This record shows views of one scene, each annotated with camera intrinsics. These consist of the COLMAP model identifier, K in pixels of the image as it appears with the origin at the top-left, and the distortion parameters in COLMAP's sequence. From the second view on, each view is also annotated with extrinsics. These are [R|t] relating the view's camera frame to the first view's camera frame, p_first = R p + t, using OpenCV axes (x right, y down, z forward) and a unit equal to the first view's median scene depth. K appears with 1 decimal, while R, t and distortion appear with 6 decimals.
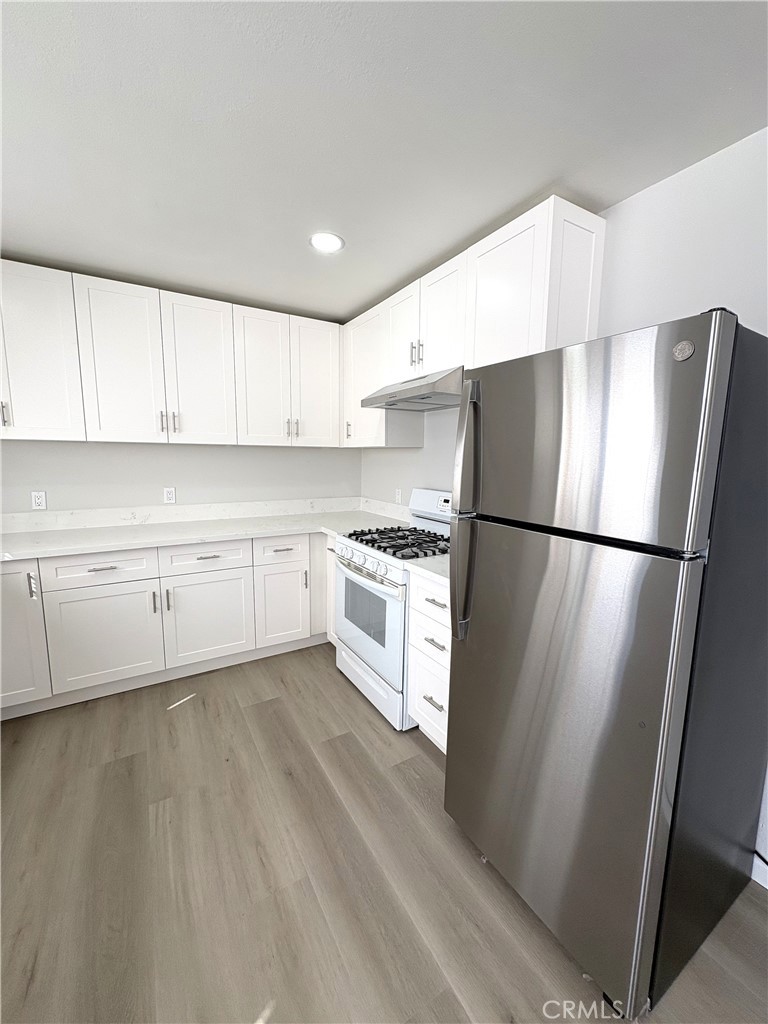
lens RADIAL K [[407.8, 0, 385.4], [0, 407.8, 512.1], [0, 0, 1]] dist [0.000955, -0.000241]
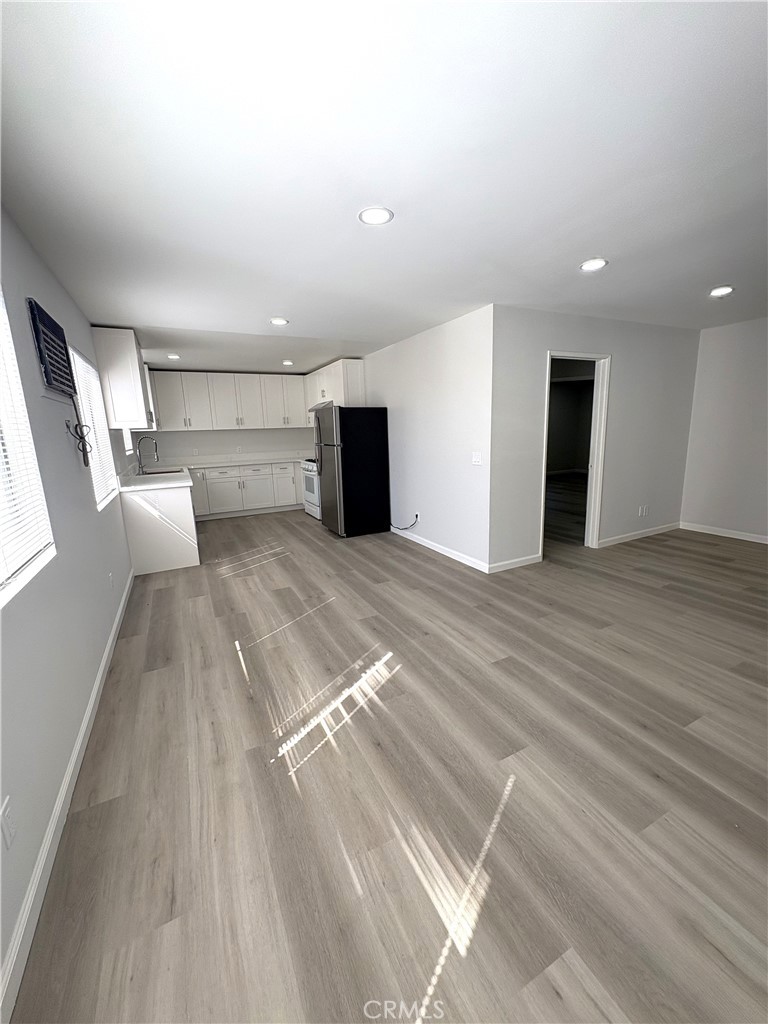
lens RADIAL K [[407.8, 0, 385.4], [0, 407.8, 512.1], [0, 0, 1]] dist [0.000955, -0.000241]
pose [[0.996233, -0.031133, -0.080941, 0.708766], [0.036154, 0.997462, 0.061331, 0.276548], [0.078826, -0.064026, 0.994830, -1.841793]]
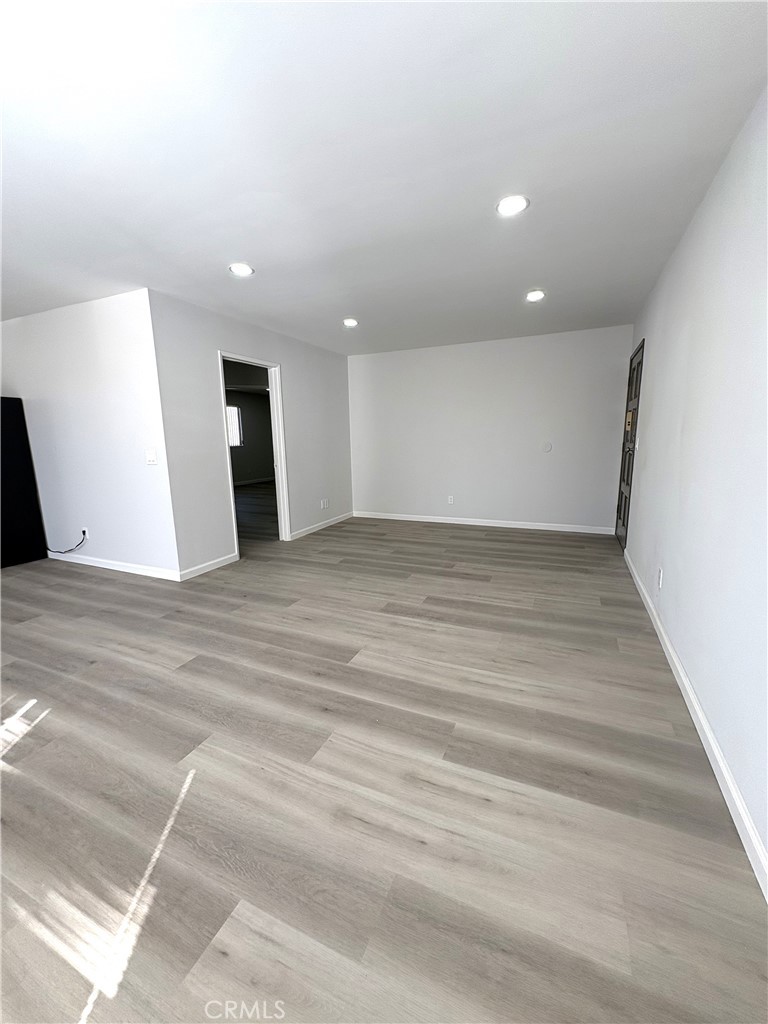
lens RADIAL K [[407.8, 0, 385.4], [0, 407.8, 512.1], [0, 0, 1]] dist [0.000955, -0.000241]
pose [[0.821832, -0.128828, 0.554974, 0.802120], [0.105195, 0.991663, 0.074420, 0.353511], [-0.559934, -0.002781, 0.828532, -1.870954]]
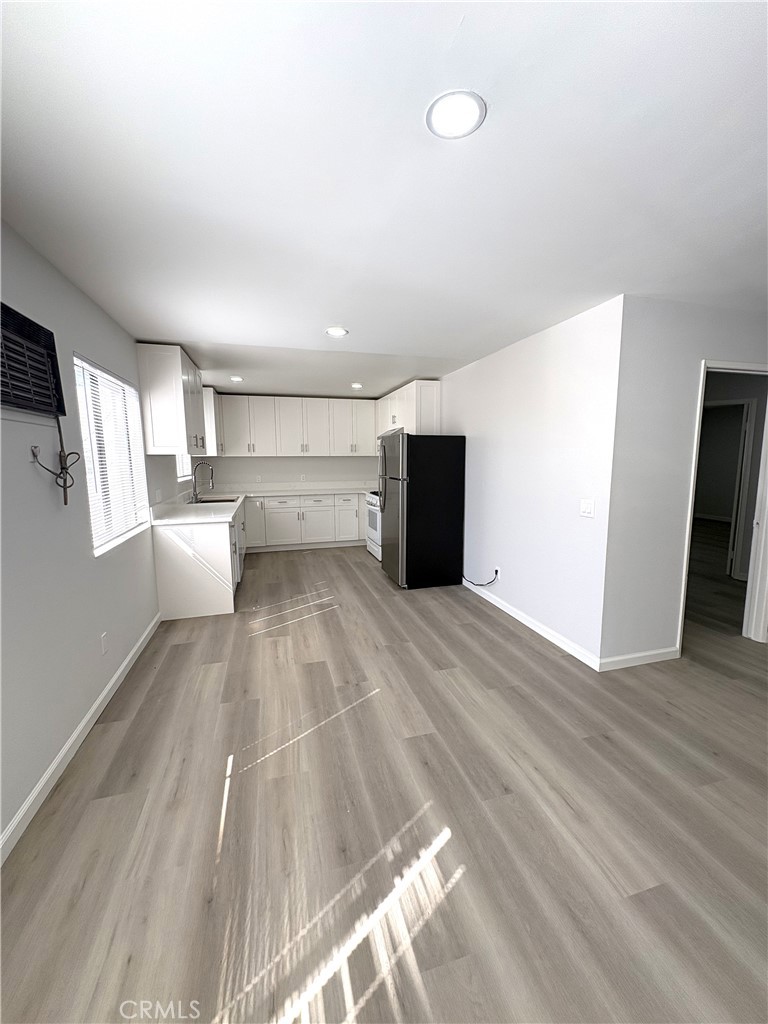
lens RADIAL K [[407.8, 0, 385.4], [0, 407.8, 512.1], [0, 0, 1]] dist [0.000955, -0.000241]
pose [[0.965147, 0.014066, -0.261331, 0.692701], [-0.015815, 0.999864, -0.004590, 0.200413], [0.261231, 0.008563, 0.965238, -1.454091]]
